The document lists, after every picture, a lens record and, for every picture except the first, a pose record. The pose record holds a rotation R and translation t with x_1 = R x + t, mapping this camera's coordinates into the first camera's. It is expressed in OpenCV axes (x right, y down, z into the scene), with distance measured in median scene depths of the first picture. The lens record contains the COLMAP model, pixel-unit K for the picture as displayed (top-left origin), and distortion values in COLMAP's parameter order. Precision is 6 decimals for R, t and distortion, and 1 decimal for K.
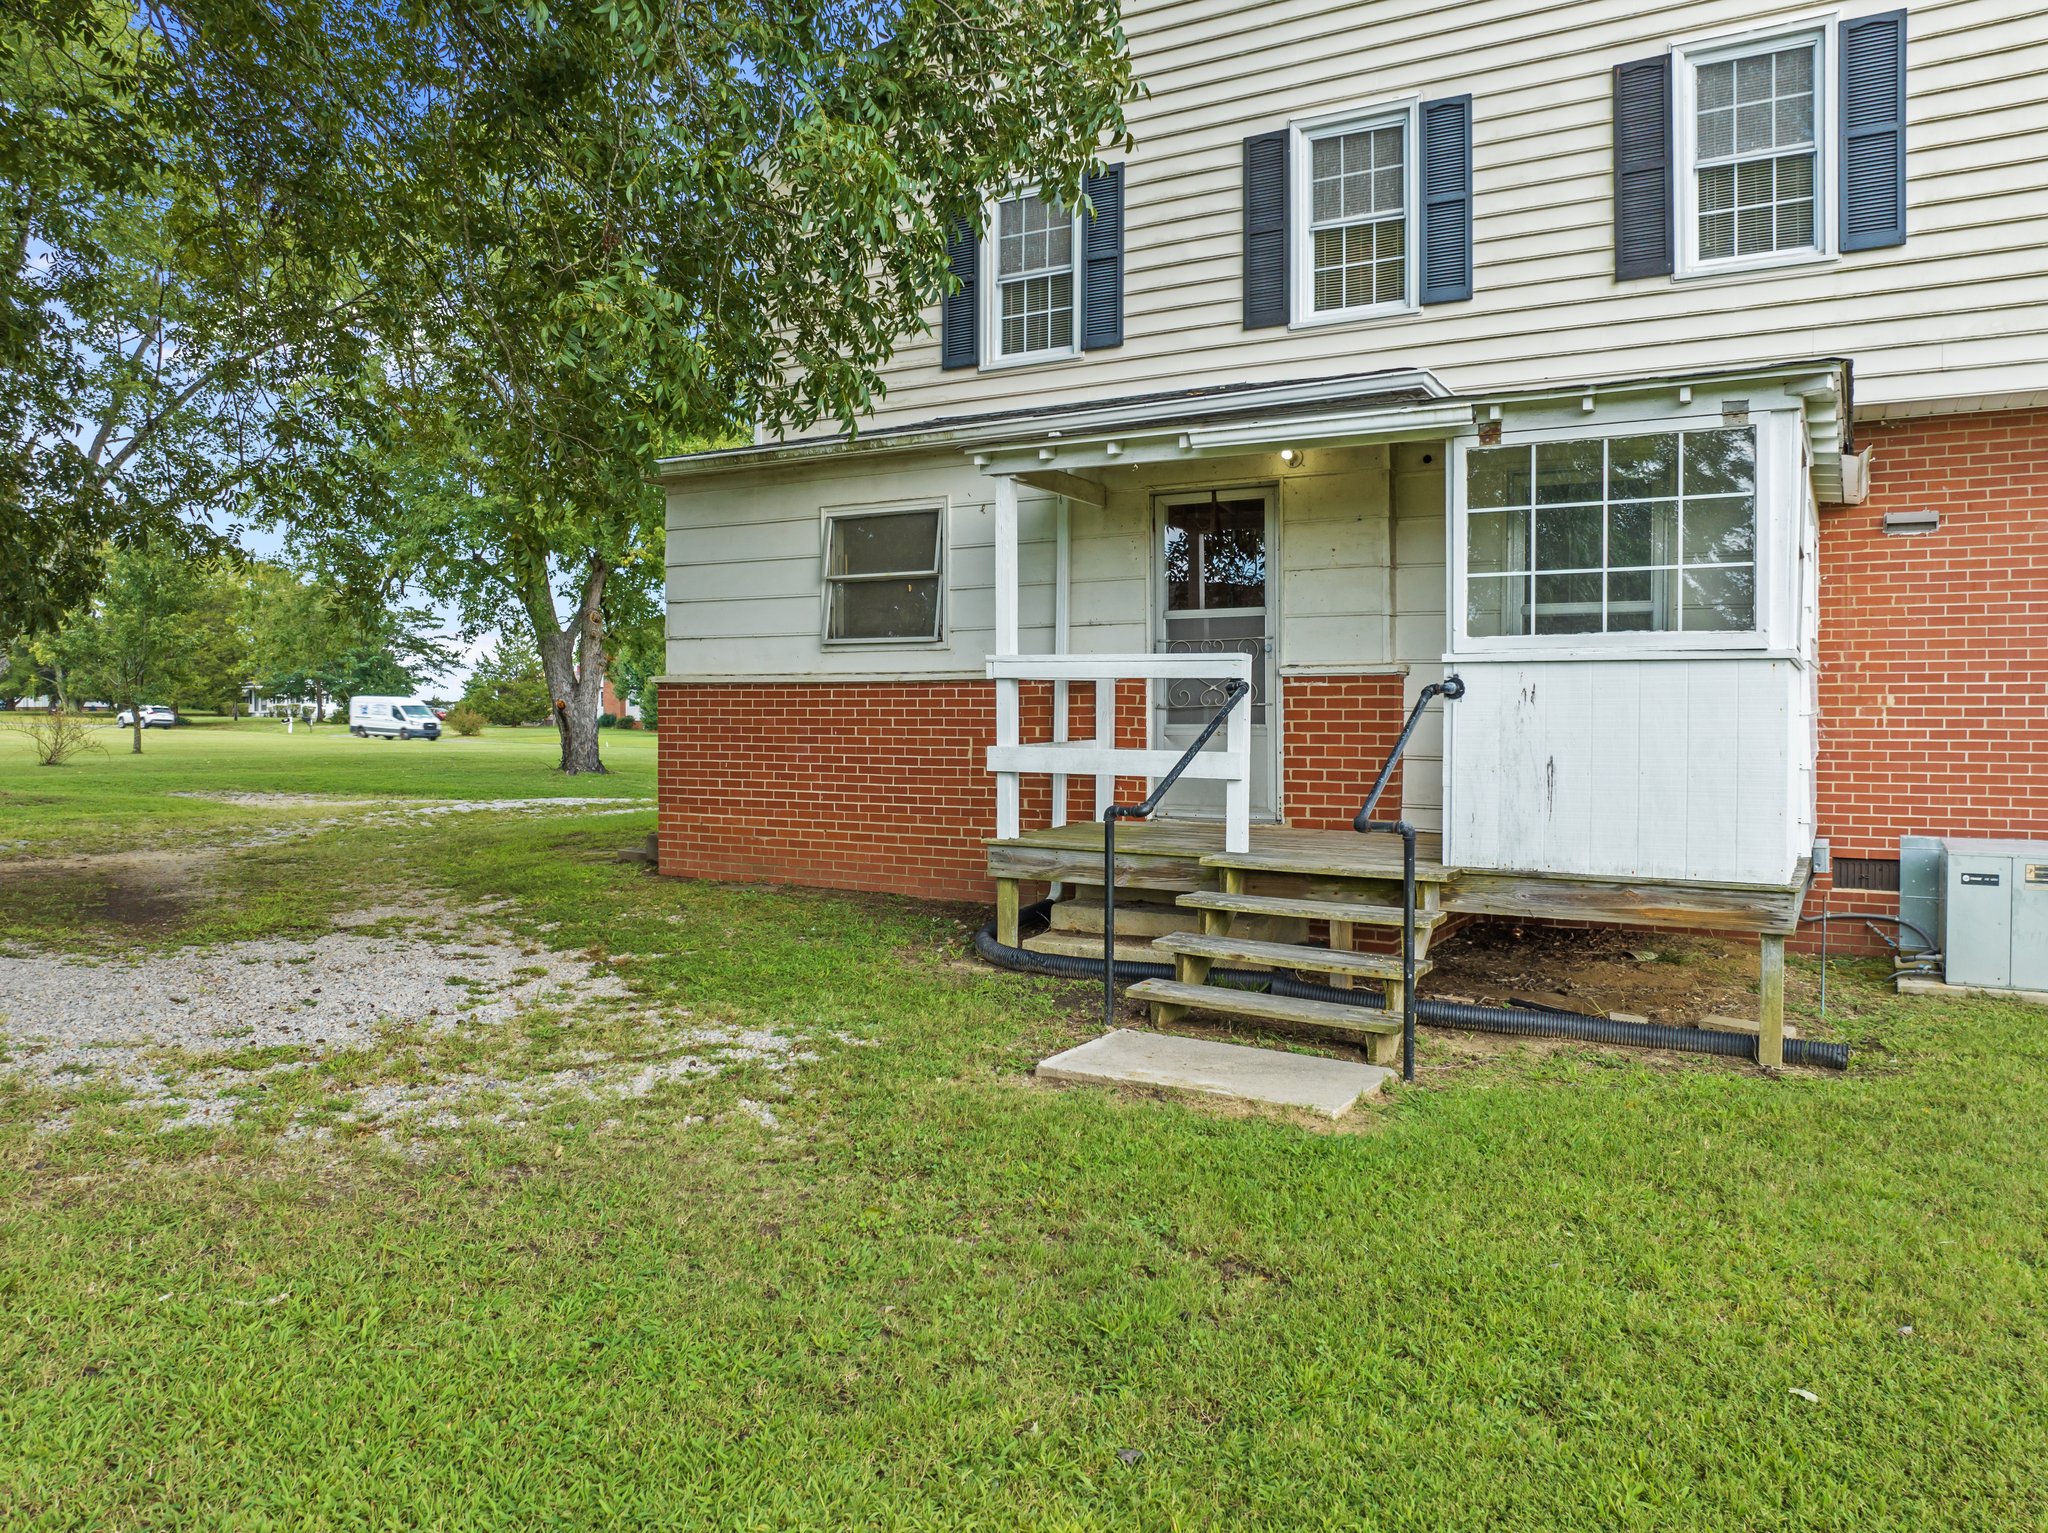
lens RADIAL K [[1448.5, 0, 1016.8], [0, 1448.5, 725.0], [0, 0, 1]] dist [-0.047100, 0.000252]
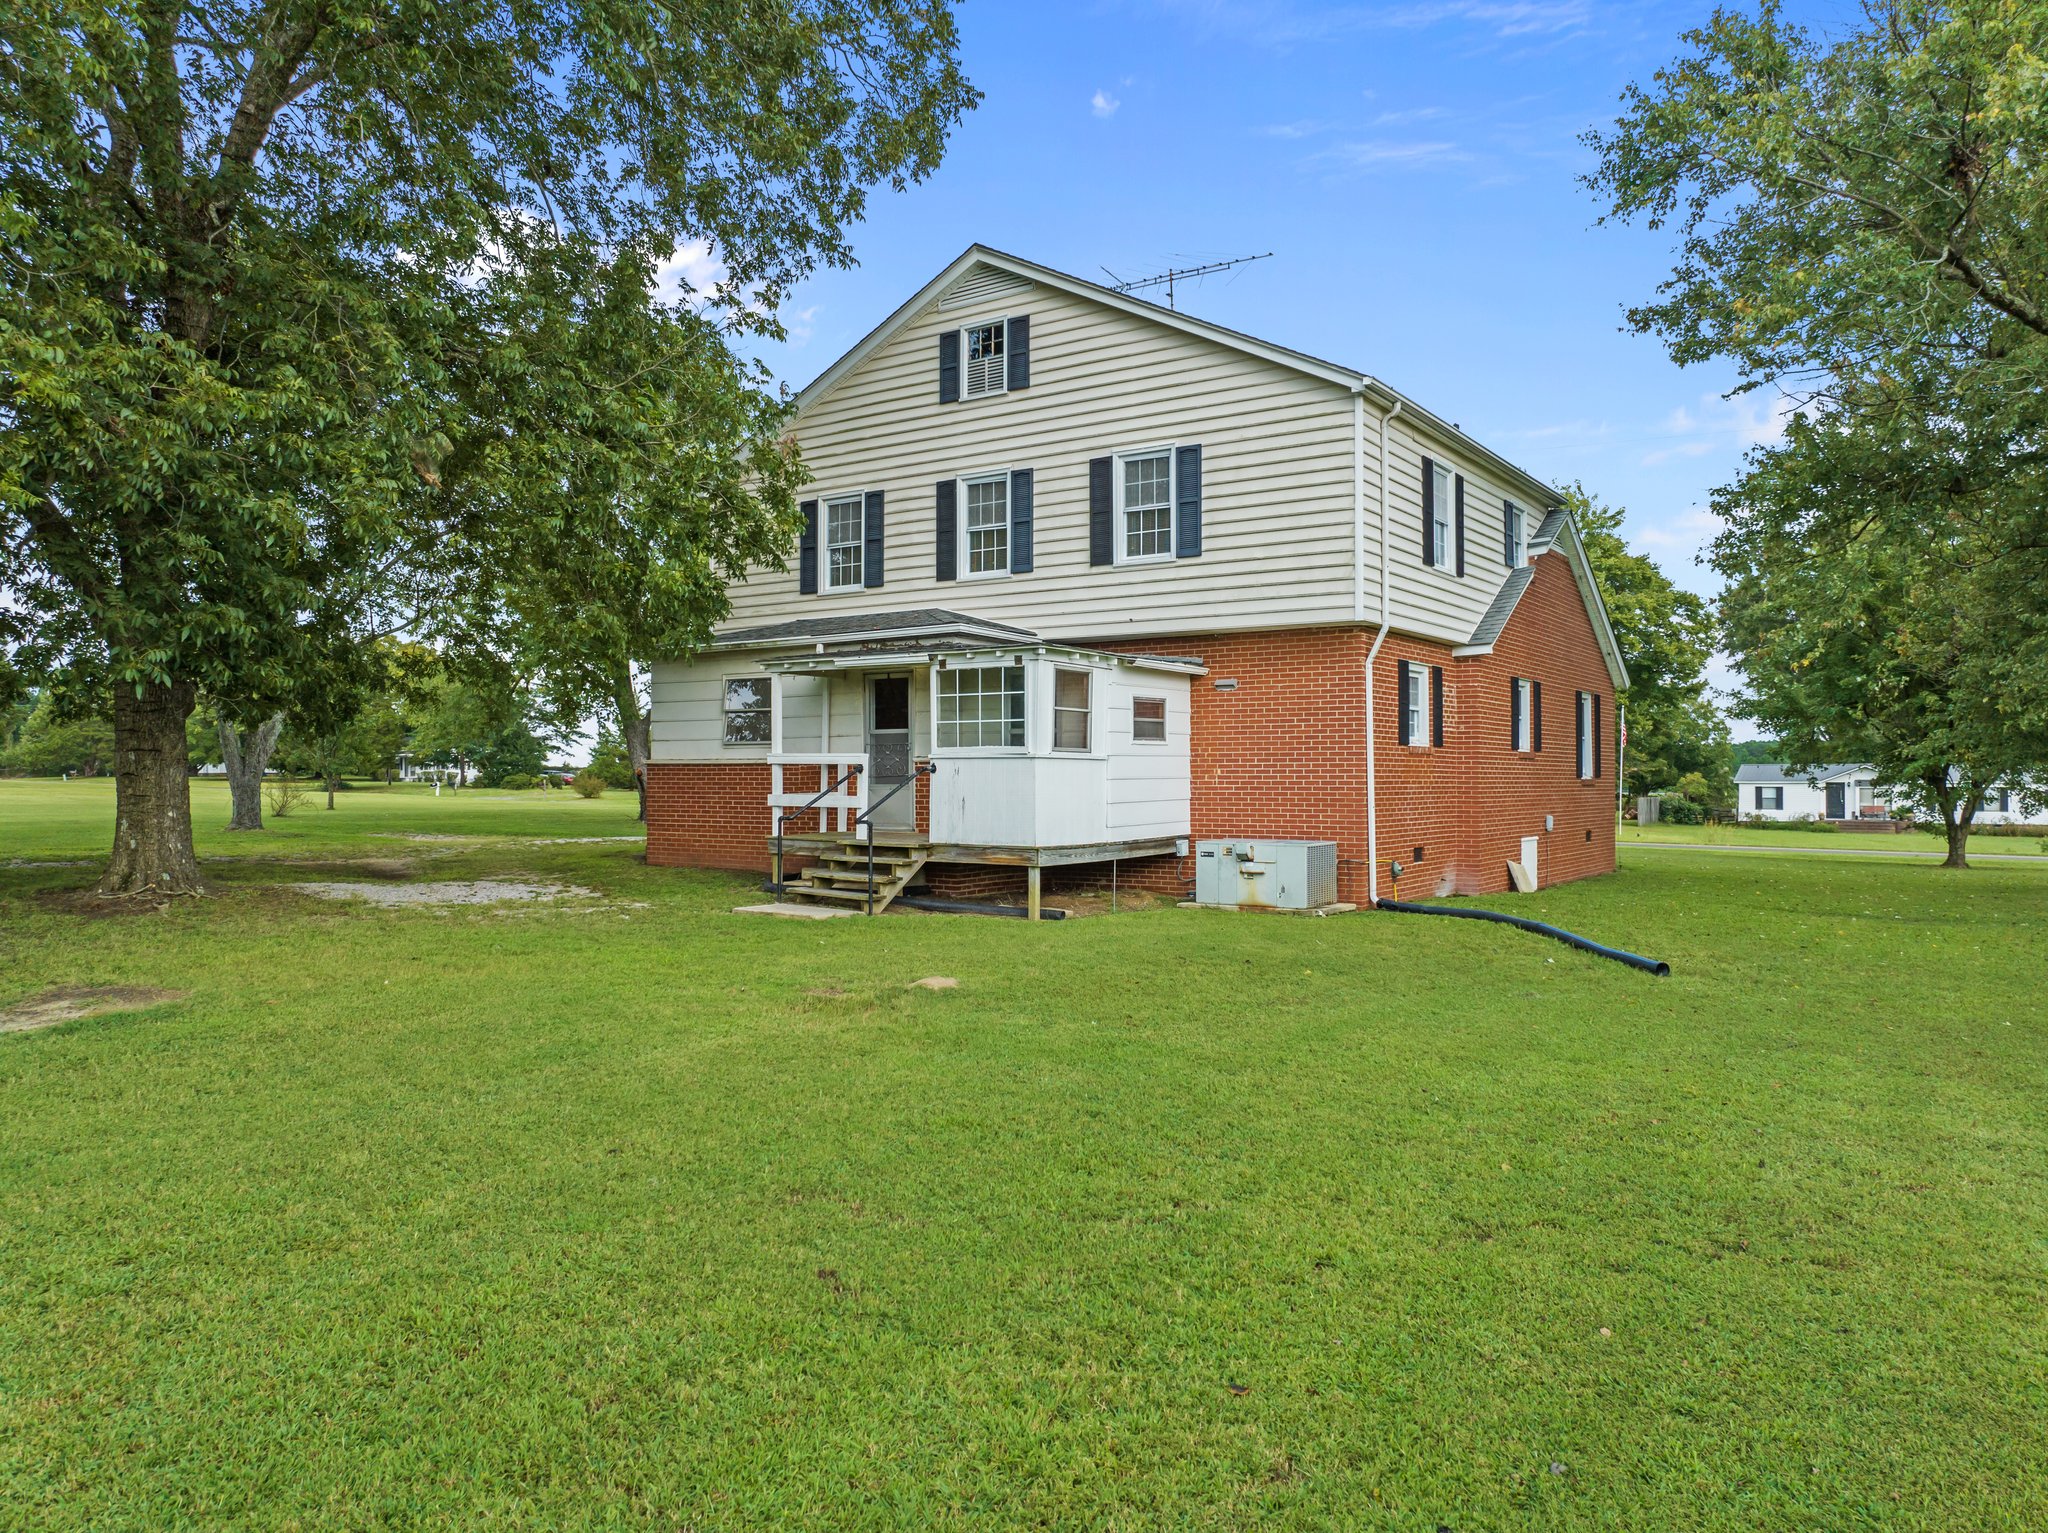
lens RADIAL K [[1453.1, 0, 1033.6], [0, 1453.1, 752.4], [0, 0, 1]] dist [-0.051749, 0.022042]
pose [[0.997244, -0.003888, -0.074095, 0.451576], [0.002036, 0.999684, -0.025060, 0.005695], [0.074169, 0.024840, 0.996936, -0.974987]]
